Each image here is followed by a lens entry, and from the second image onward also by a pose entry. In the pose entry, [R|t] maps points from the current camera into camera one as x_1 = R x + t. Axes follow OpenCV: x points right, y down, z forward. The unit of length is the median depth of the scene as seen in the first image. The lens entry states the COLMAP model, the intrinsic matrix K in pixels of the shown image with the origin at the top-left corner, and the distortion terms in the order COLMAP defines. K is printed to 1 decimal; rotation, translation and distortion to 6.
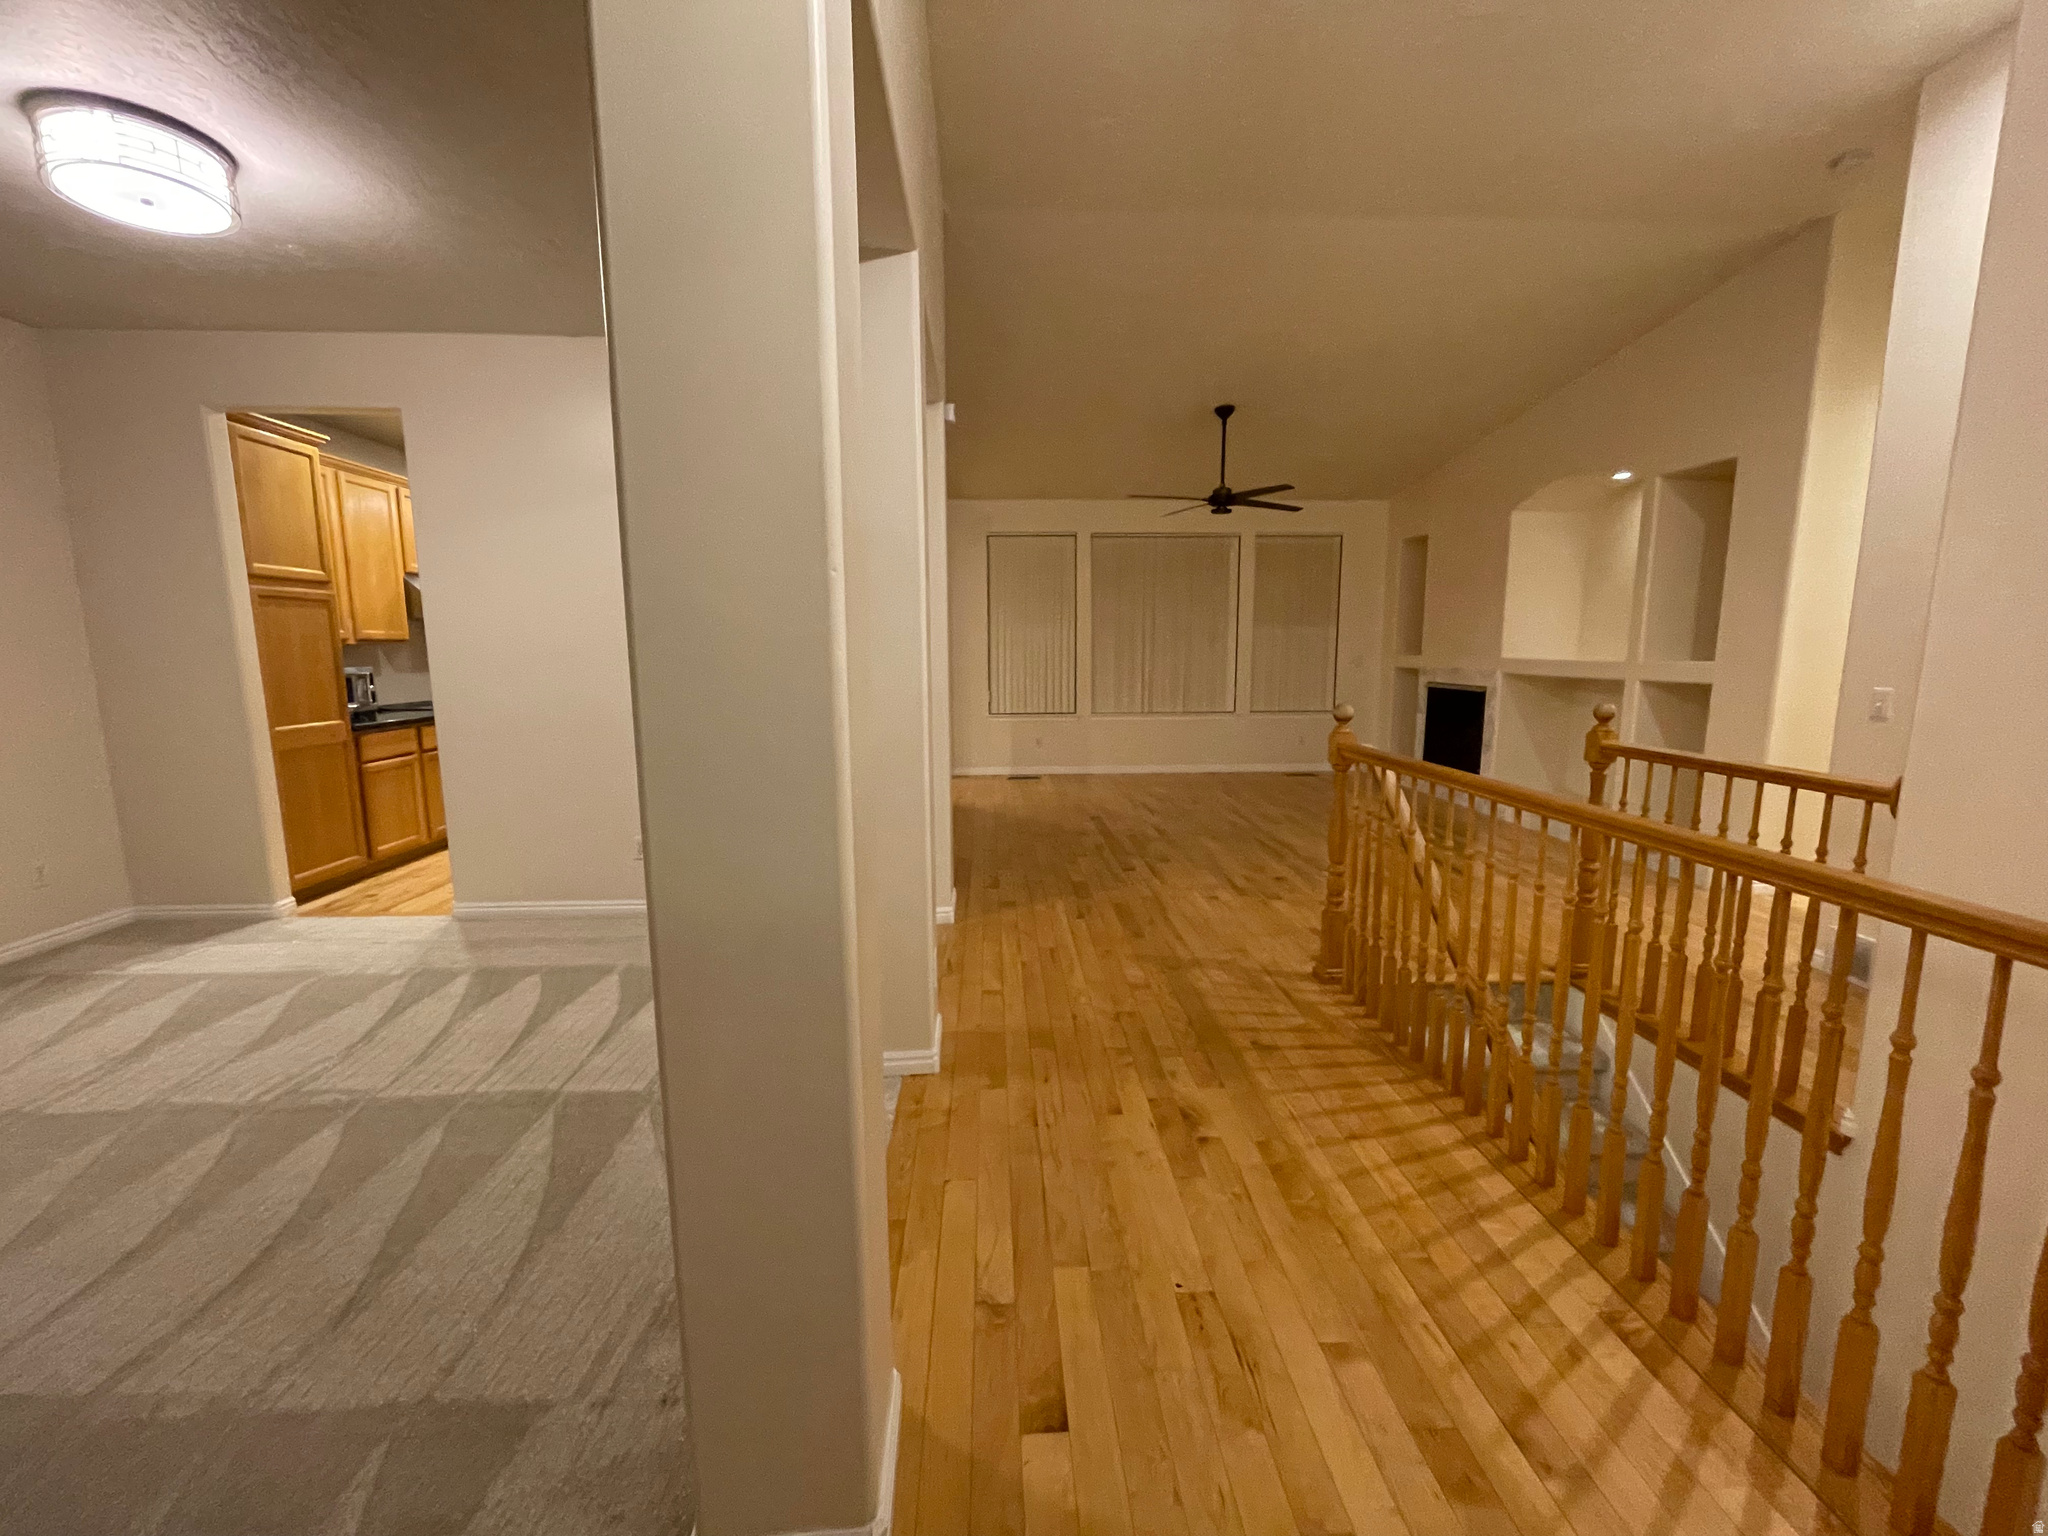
lens RADIAL K [[838.5, 0, 1015.4], [0, 838.5, 763.5], [0, 0, 1]] dist [-0.002580, -0.000343]
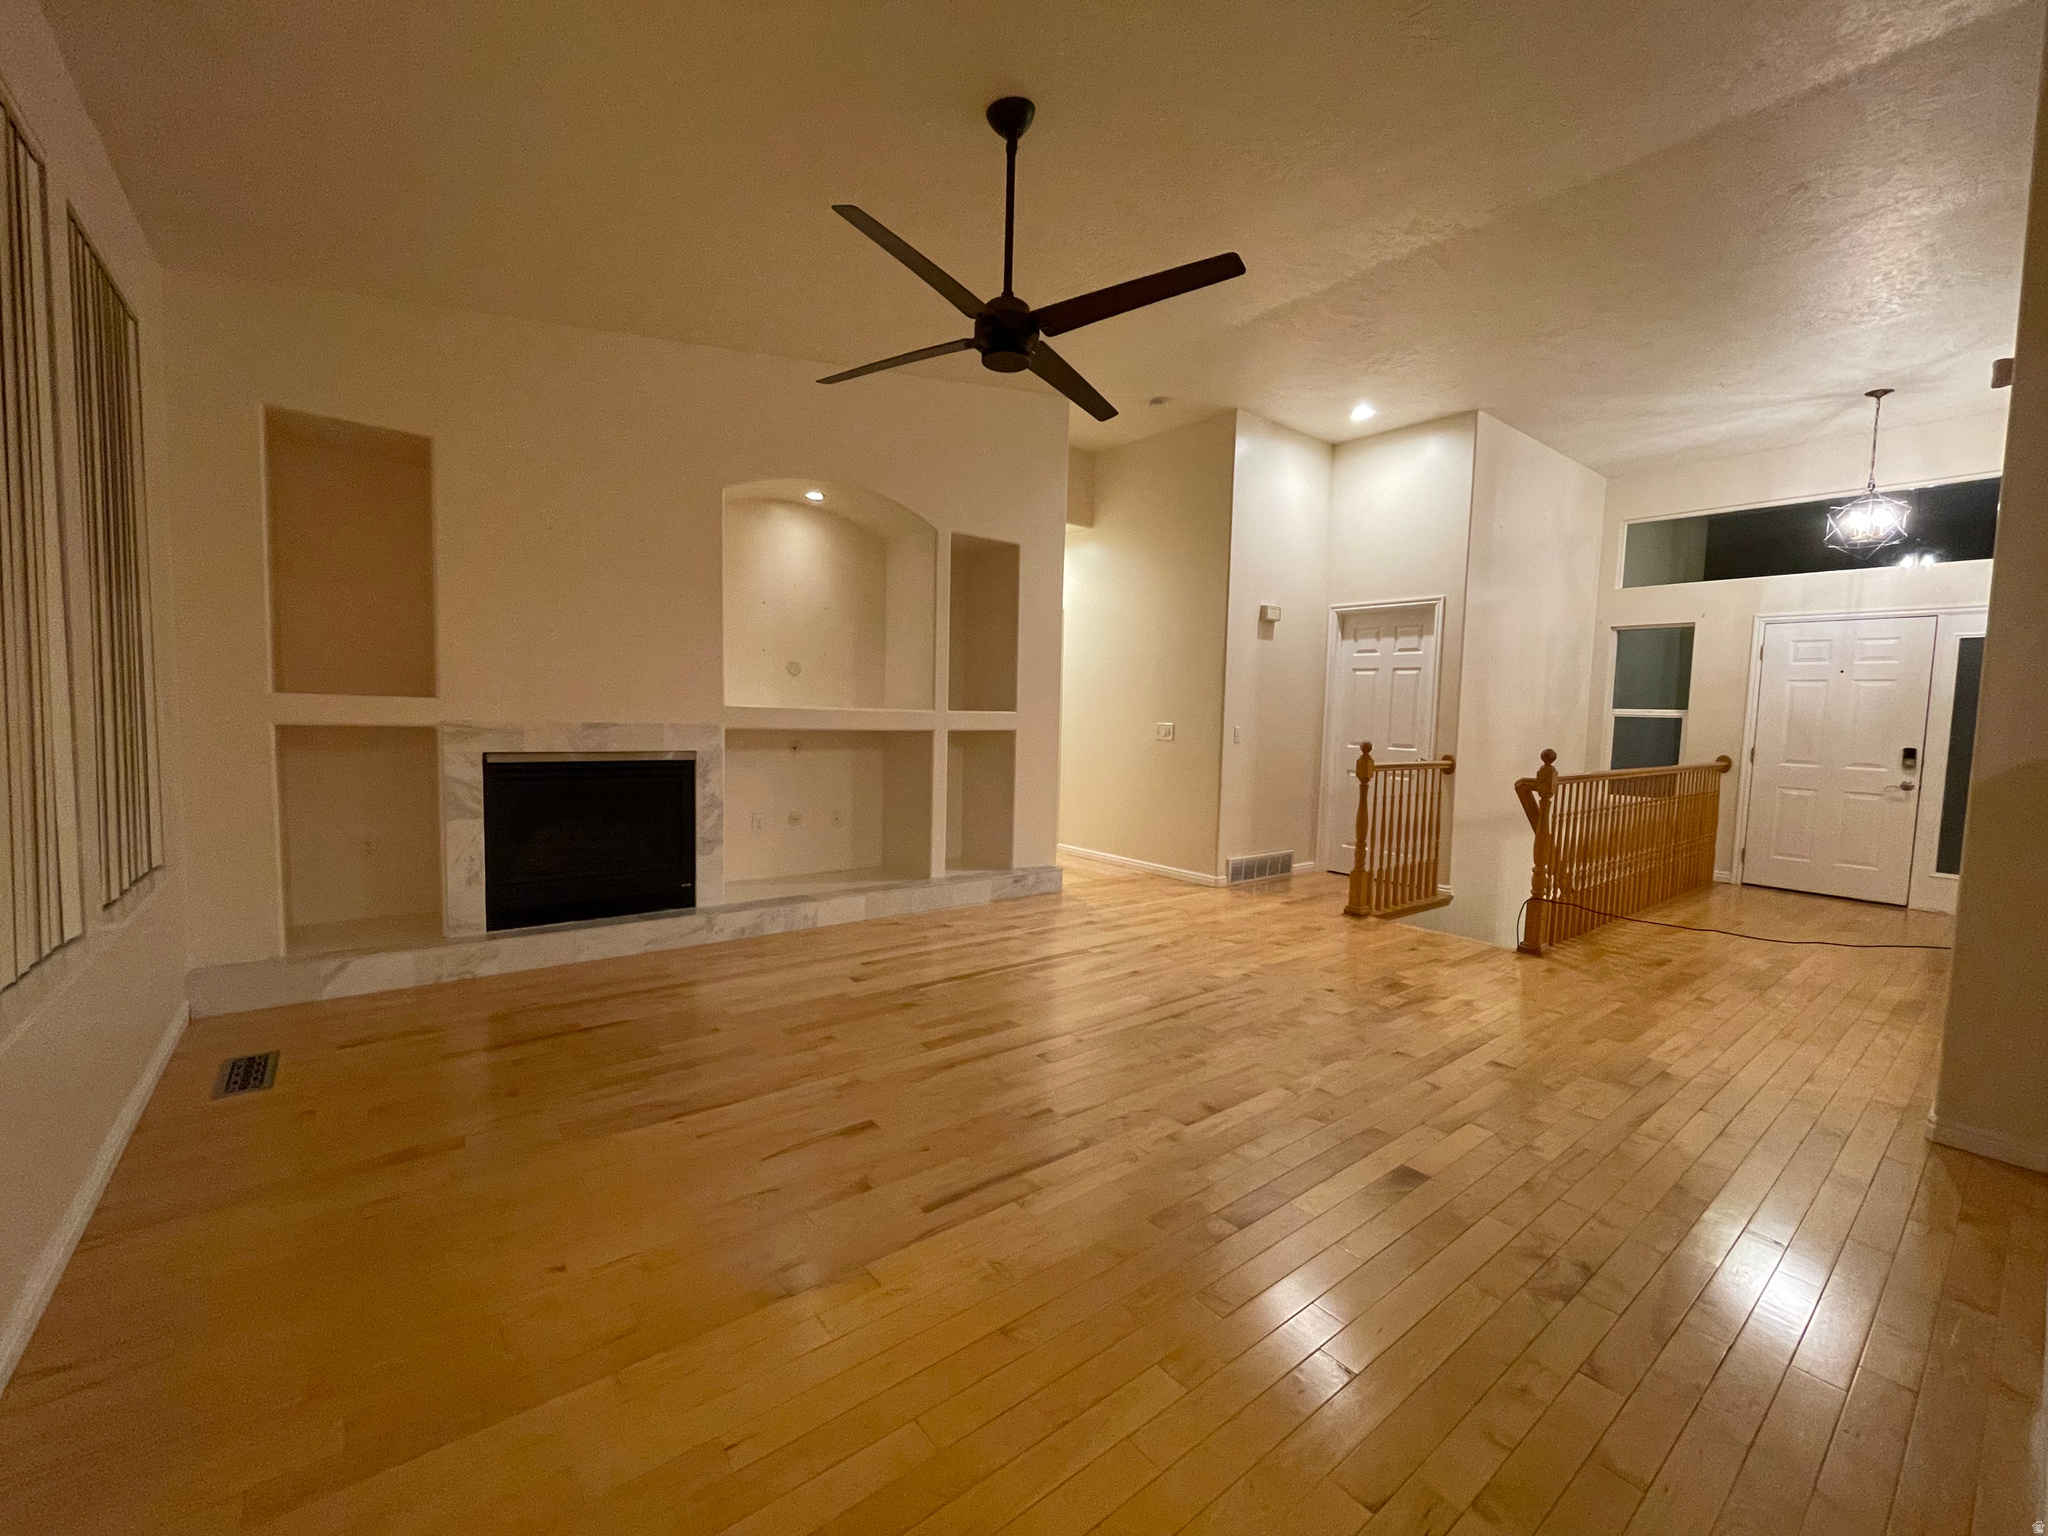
lens RADIAL K [[838.5, 0, 1027.2], [0, 838.5, 768.0], [0, 0, 1]] dist [-0.002580, -0.000343]
pose [[-0.593630, -0.066084, 0.802020, -0.099879], [0.090150, 0.984888, 0.147878, -0.154940], [-0.799673, 0.160087, -0.578702, 1.203367]]
